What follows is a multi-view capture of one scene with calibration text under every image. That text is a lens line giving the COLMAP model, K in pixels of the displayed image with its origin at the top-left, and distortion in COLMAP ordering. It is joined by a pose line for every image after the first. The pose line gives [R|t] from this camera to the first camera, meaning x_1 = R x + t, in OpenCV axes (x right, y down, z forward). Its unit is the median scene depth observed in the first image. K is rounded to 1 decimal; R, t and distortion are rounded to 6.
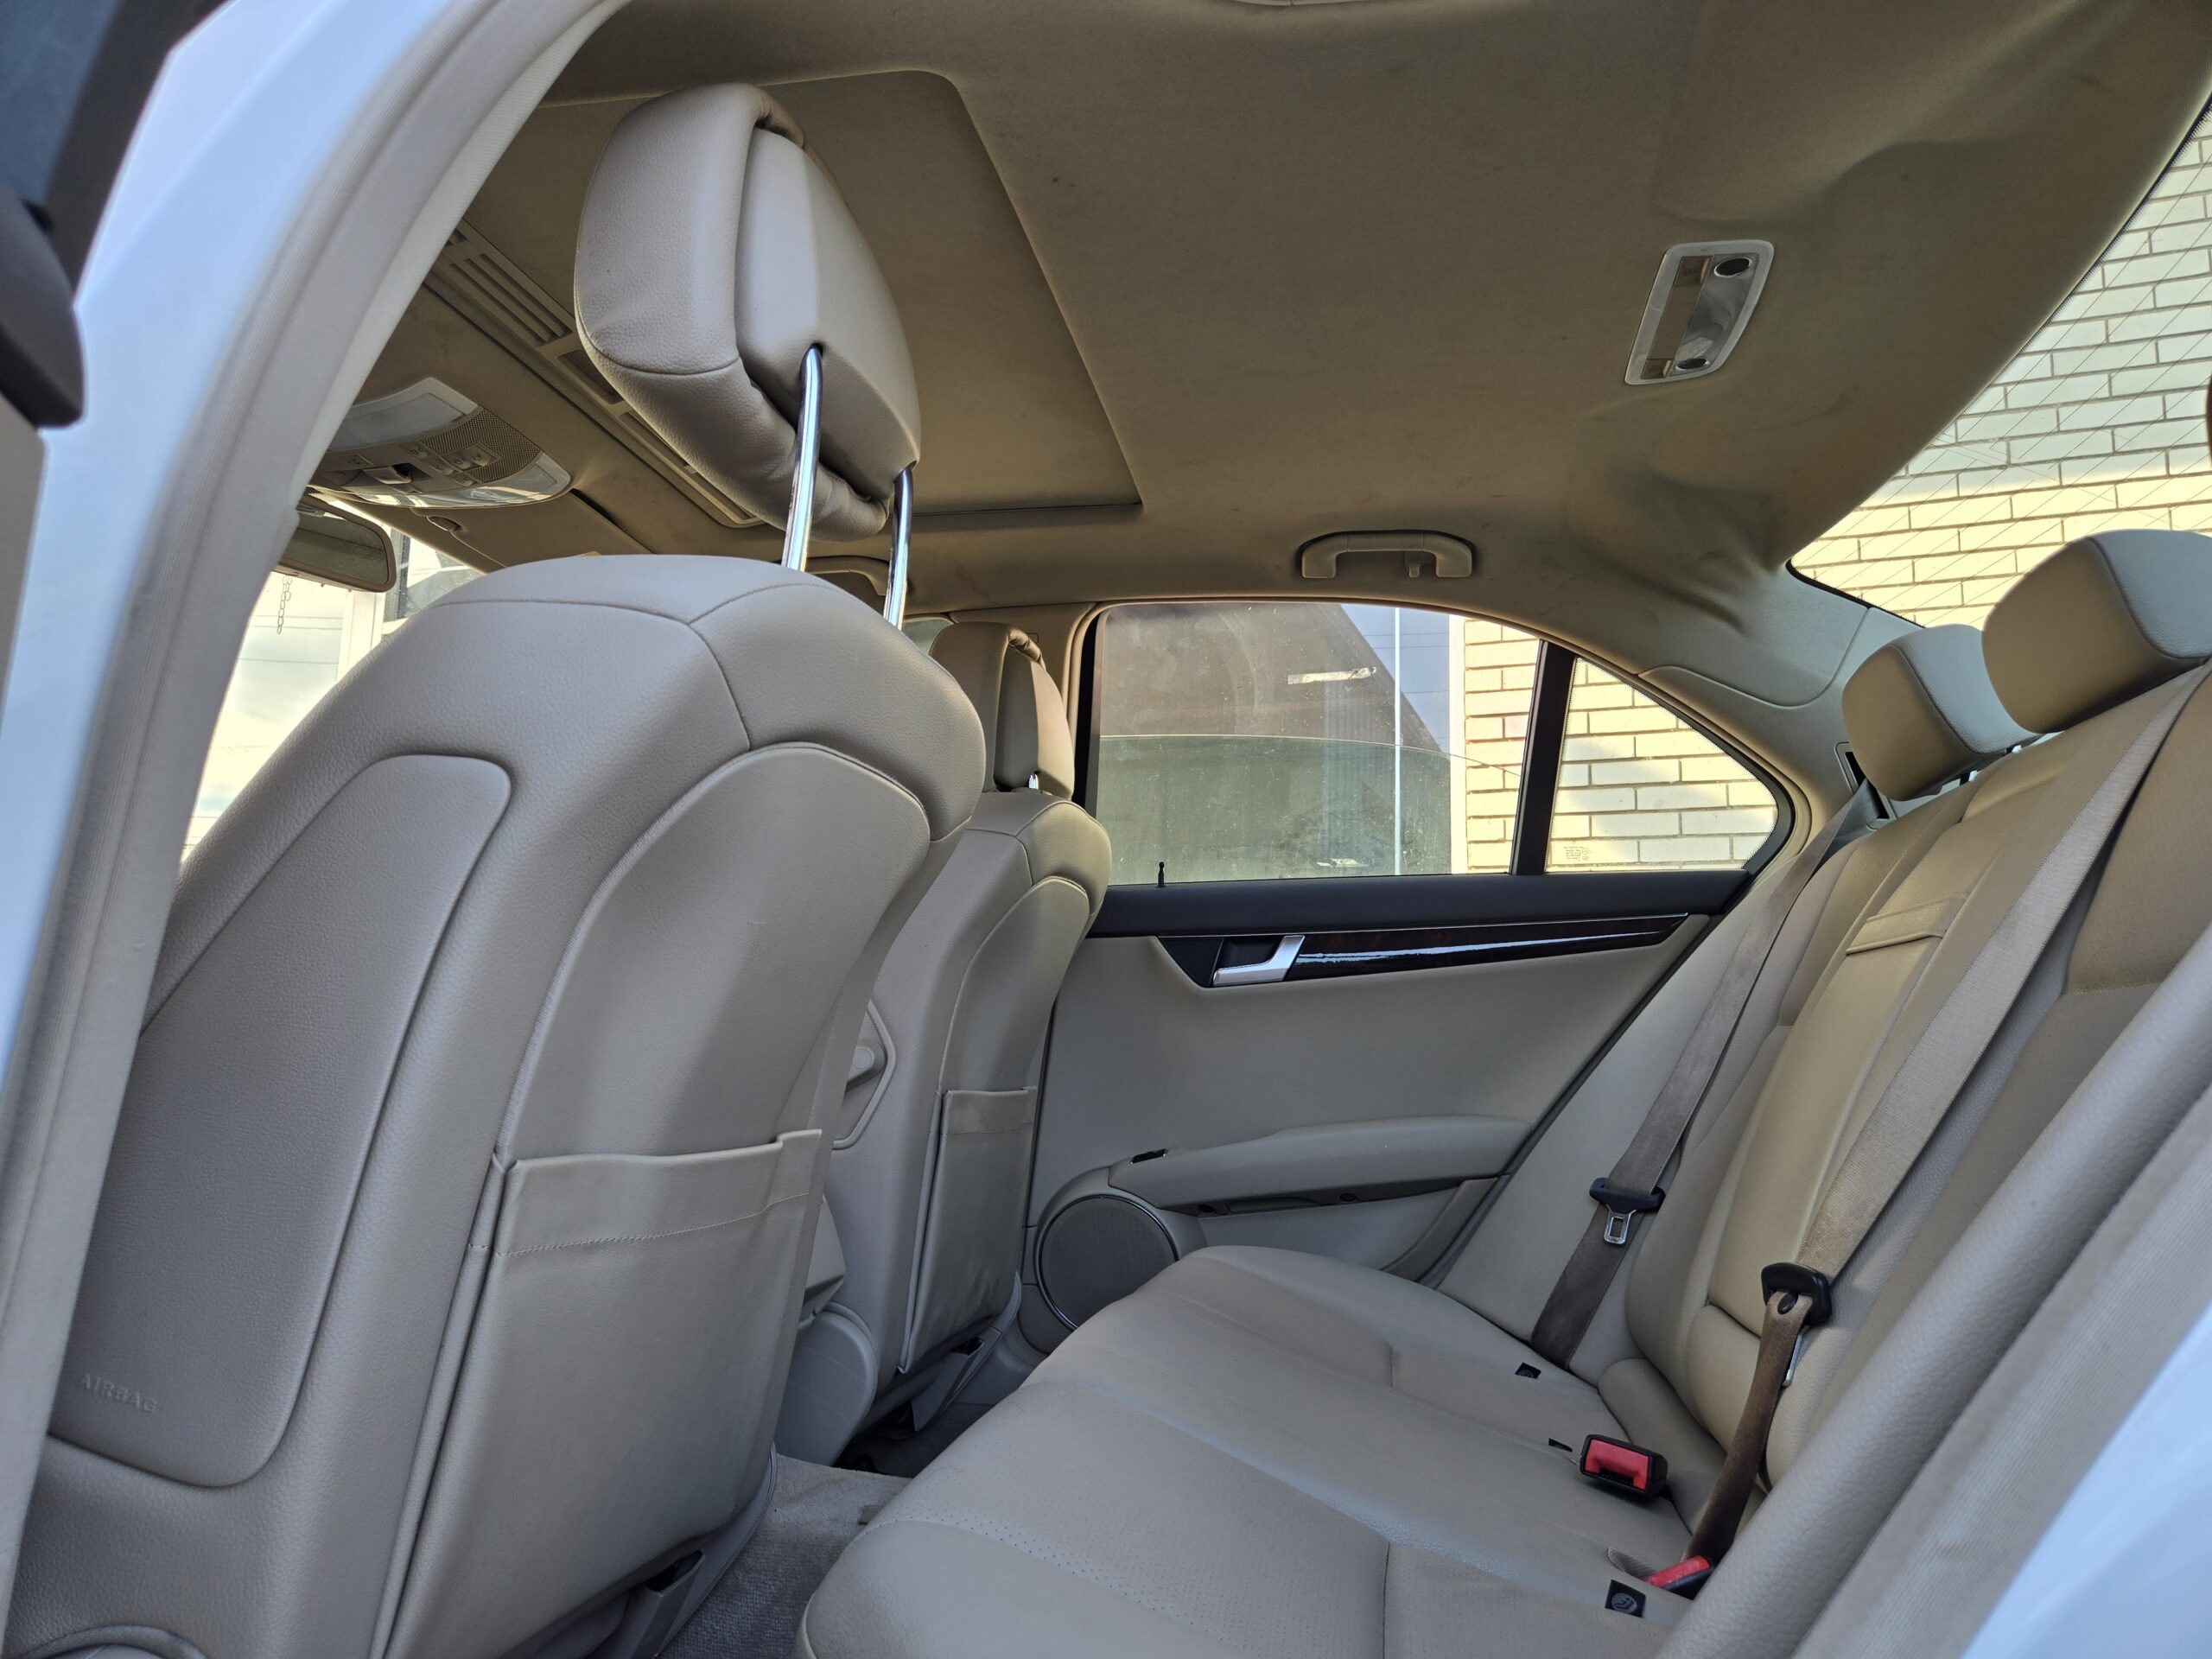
lens RADIAL K [[1470.0, 0, 1105.3], [0, 1470.0, 851.8], [0, 0, 1]] dist [0.075427, -0.064568]
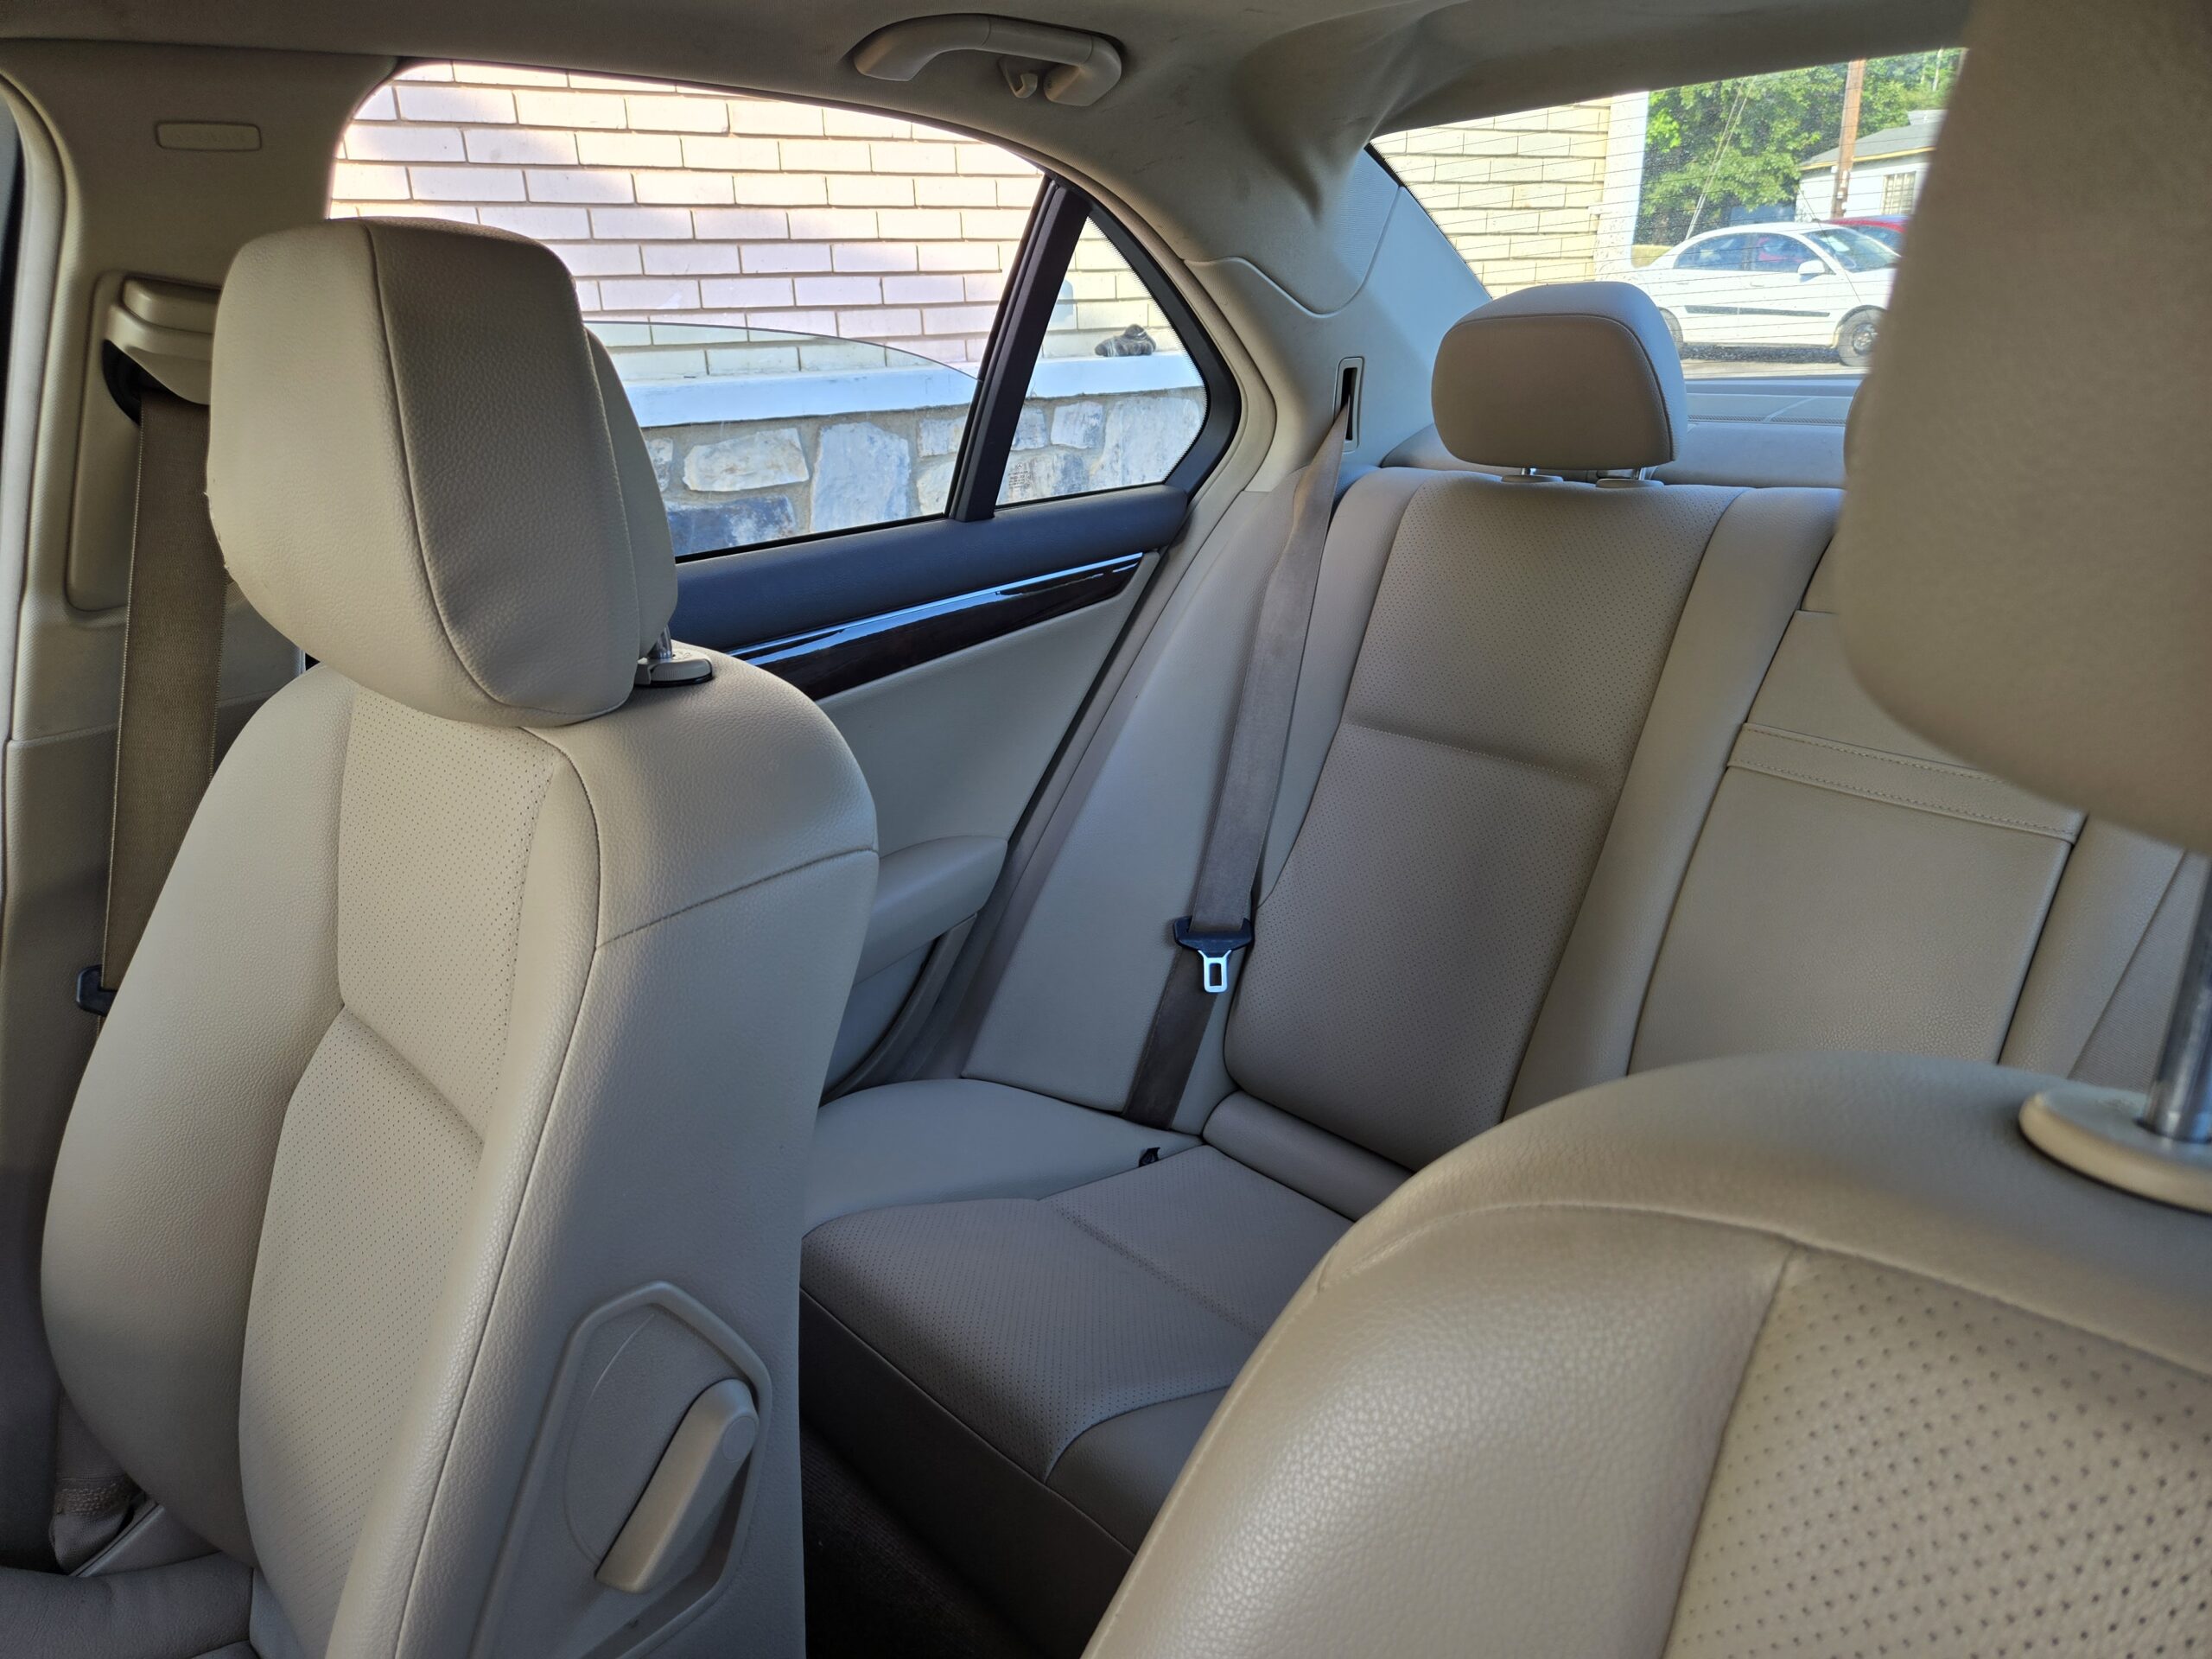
lens RADIAL K [[1470.0, 0, 1105.3], [0, 1470.0, 851.8], [0, 0, 1]] dist [0.075427, -0.064568]
pose [[0.590556, -0.319664, 0.740985, -0.312693], [-0.073535, 0.893065, 0.443878, -0.191930], [-0.803639, -0.316623, 0.503898, 0.612852]]
